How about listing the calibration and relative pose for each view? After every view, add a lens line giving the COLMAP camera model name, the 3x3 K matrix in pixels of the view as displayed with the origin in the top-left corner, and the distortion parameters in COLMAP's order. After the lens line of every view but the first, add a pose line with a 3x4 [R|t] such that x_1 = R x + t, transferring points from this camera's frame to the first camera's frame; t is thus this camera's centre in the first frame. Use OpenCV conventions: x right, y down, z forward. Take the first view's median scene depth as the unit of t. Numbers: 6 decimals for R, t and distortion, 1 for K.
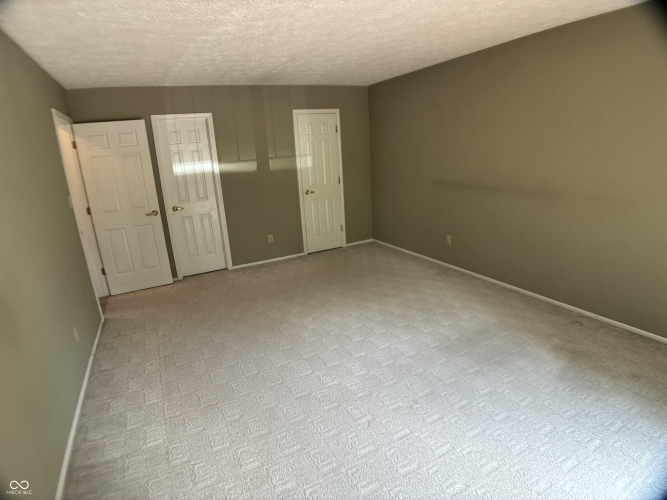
lens RADIAL K [[349.0, 0, 325.0], [0, 349.0, 252.4], [0, 0, 1]] dist [-0.112098, 0.022074]
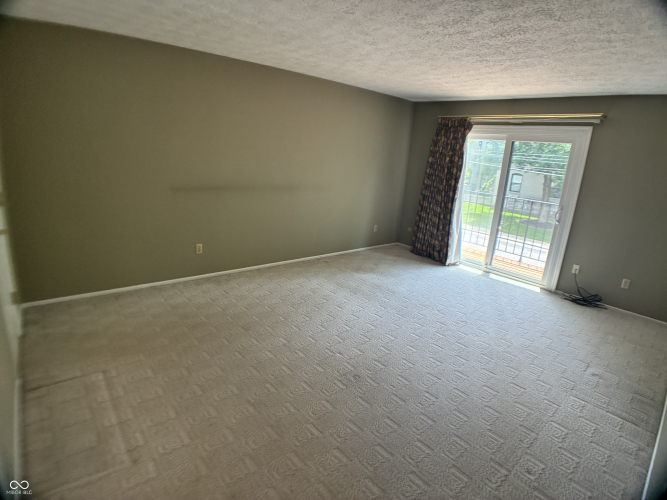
lens RADIAL K [[349.0, 0, 325.0], [0, 349.0, 252.4], [0, 0, 1]] dist [-0.112098, 0.022074]
pose [[-0.252903, -0.200563, 0.946475, -0.665133], [0.223007, 0.939850, 0.258747, -0.215971], [-0.941439, 0.276508, -0.192964, 1.000065]]
